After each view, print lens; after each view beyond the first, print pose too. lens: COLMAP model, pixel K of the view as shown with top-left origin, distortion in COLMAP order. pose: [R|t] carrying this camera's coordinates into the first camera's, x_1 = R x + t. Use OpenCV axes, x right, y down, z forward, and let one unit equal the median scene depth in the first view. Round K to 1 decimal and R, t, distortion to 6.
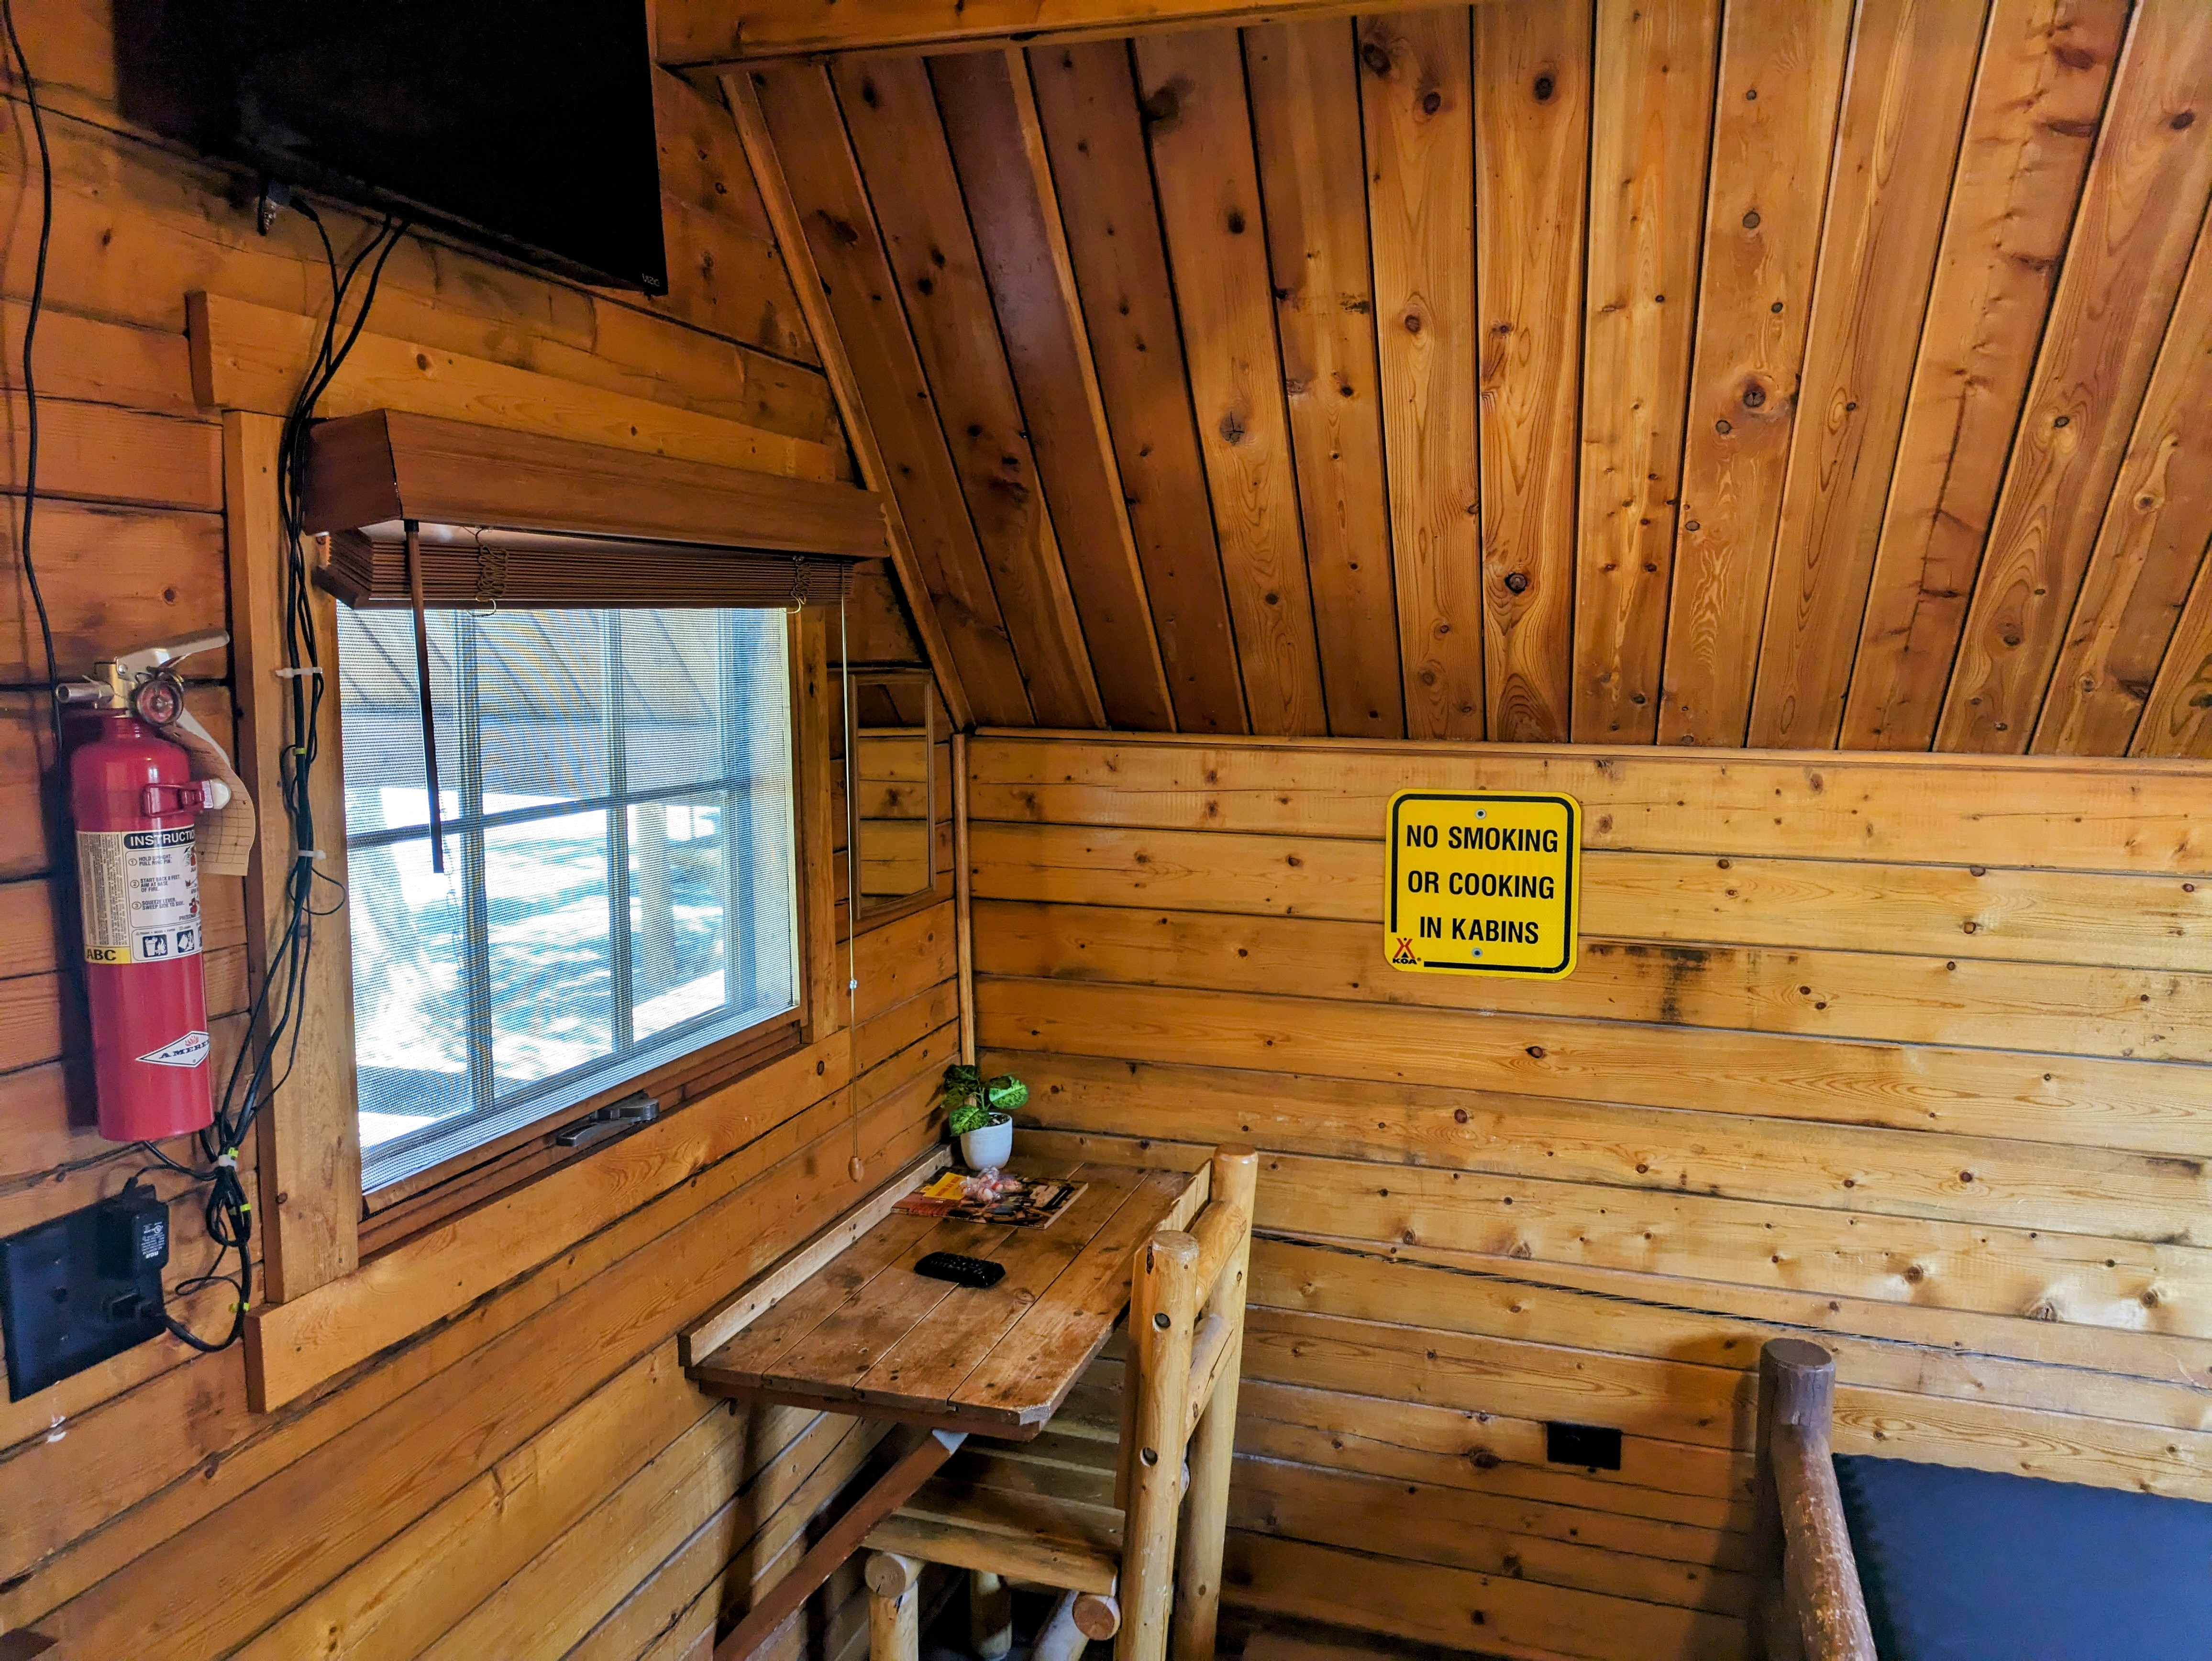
lens RADIAL K [[1614.6, 0, 1118.0], [0, 1614.6, 840.3], [0, 0, 1]] dist [0.060366, -0.060141]
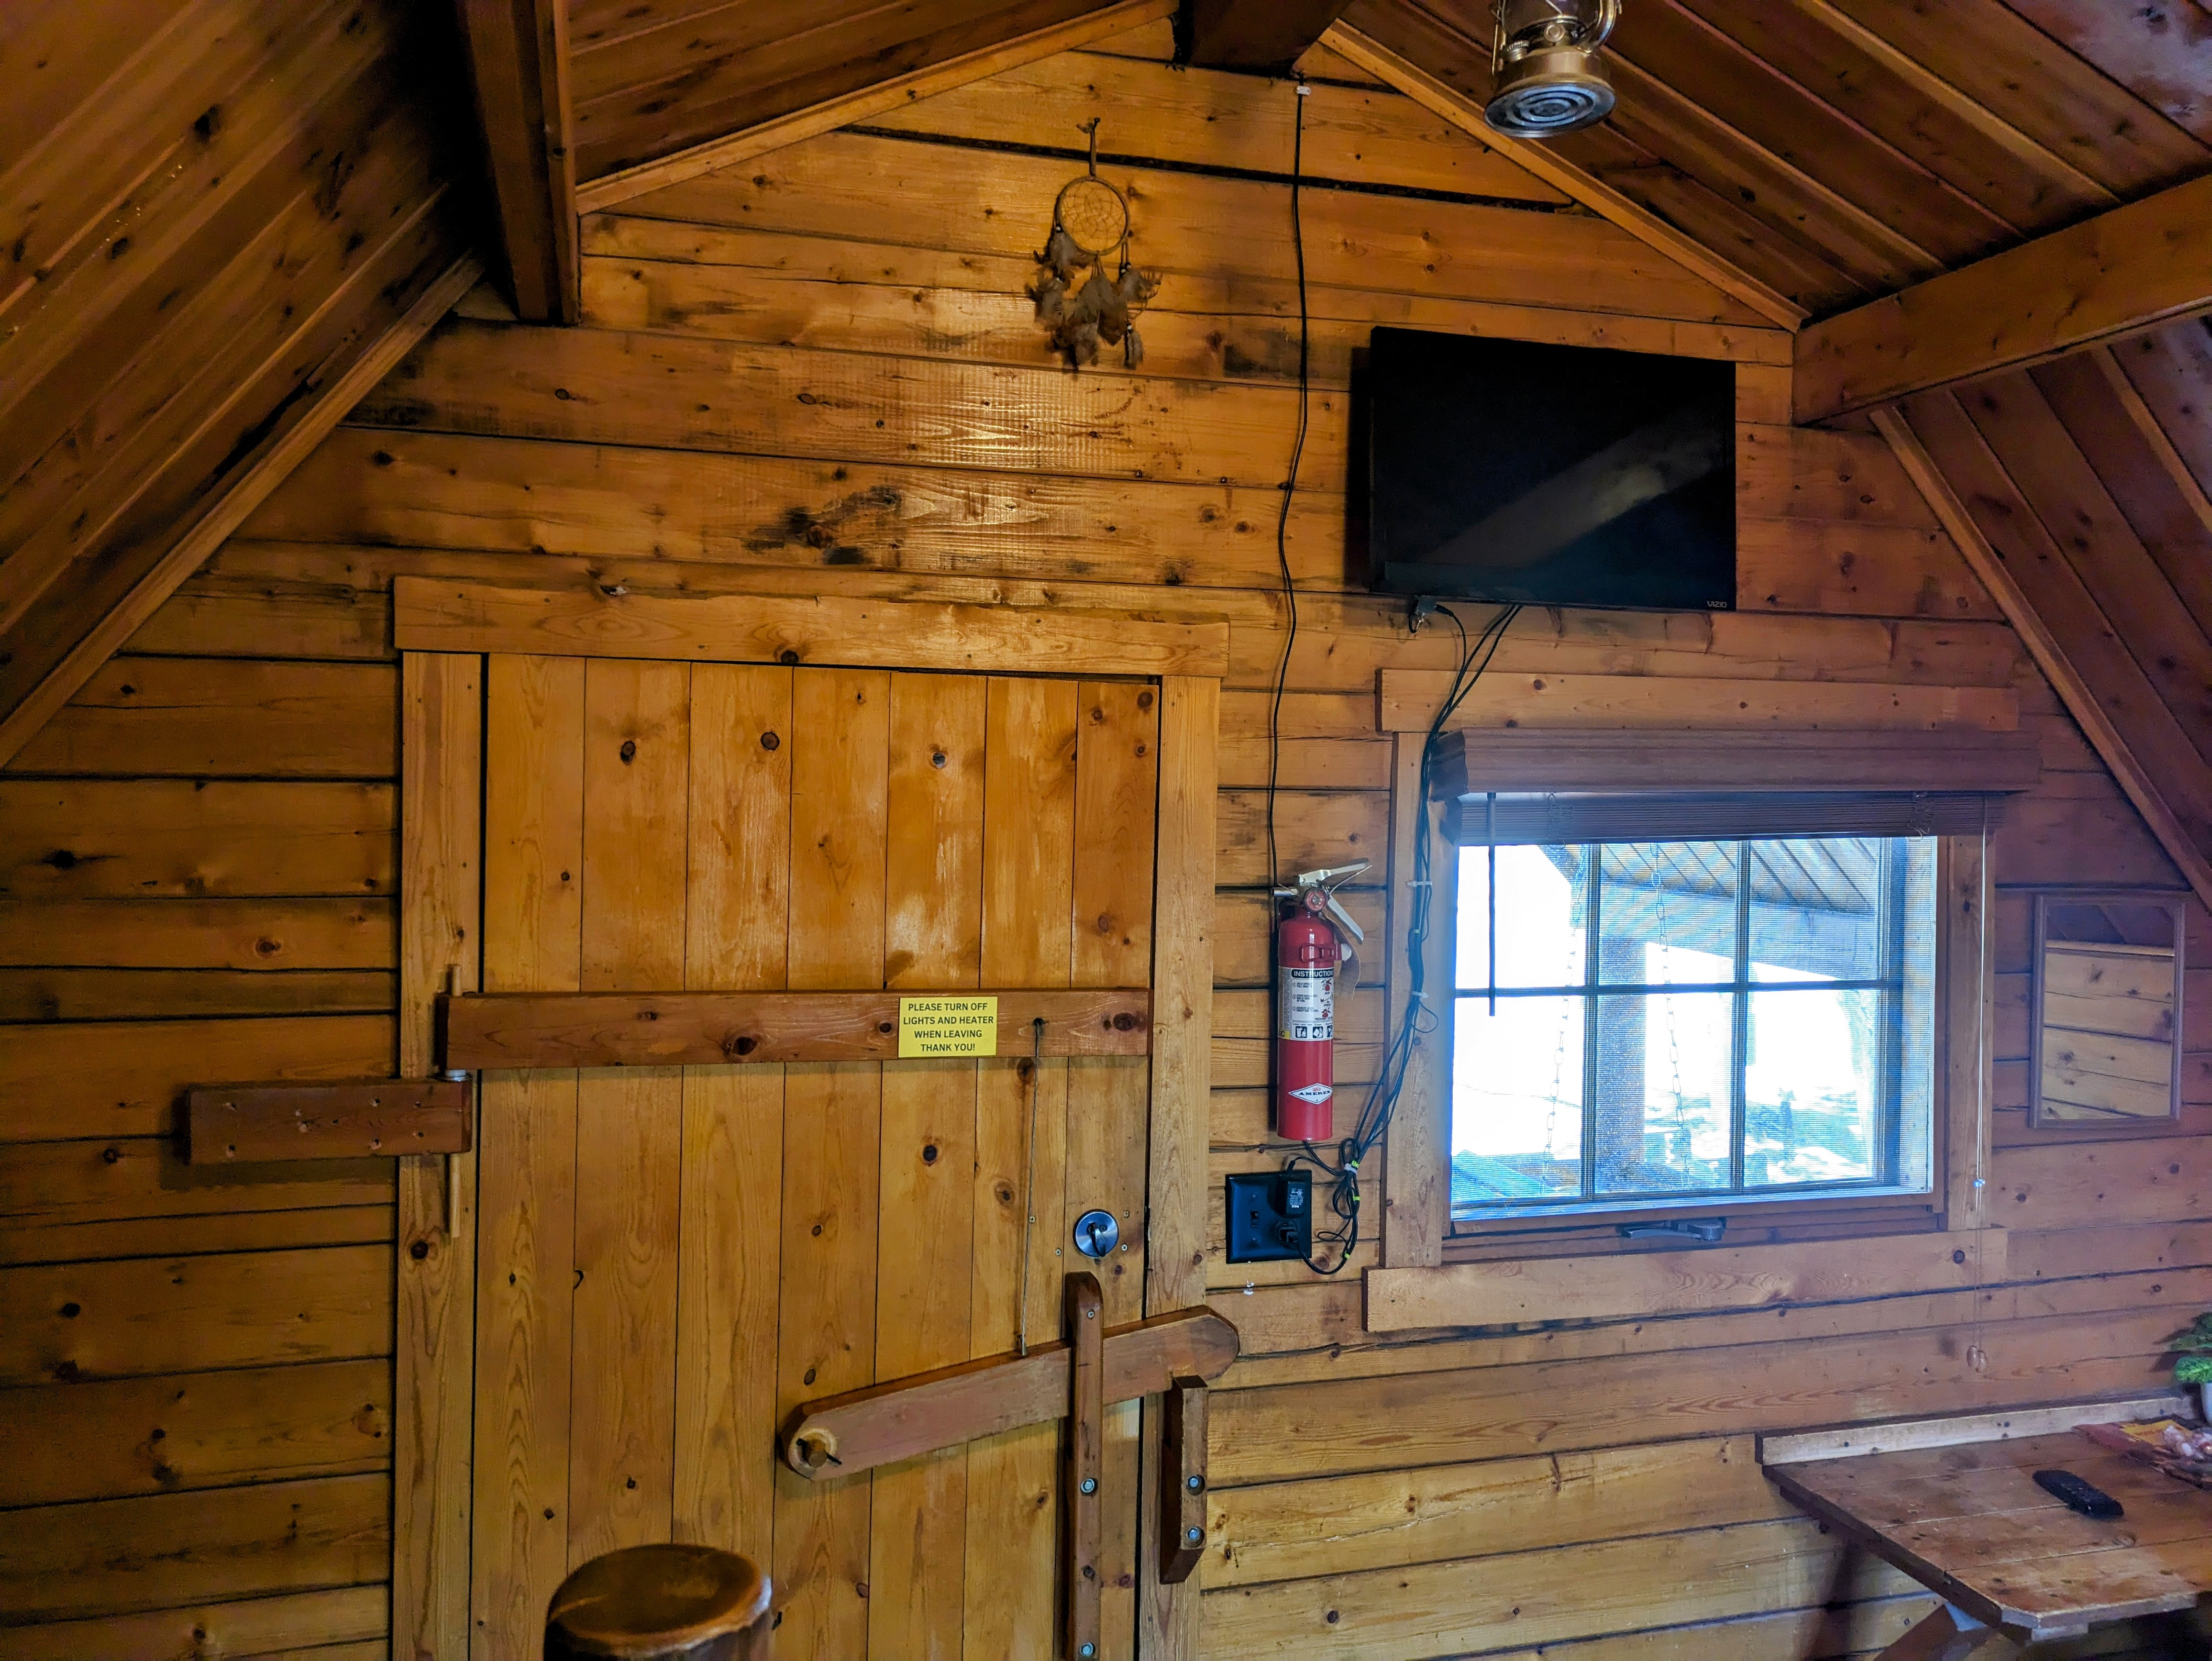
lens RADIAL K [[1614.6, 0, 1118.0], [0, 1614.6, 840.3], [0, 0, 1]] dist [0.060366, -0.060141]
pose [[0.537504, 0.027641, -0.842808, 0.499526], [-0.114036, 0.992664, -0.040171, -0.031913], [0.835515, 0.117702, 0.536713, -0.100248]]
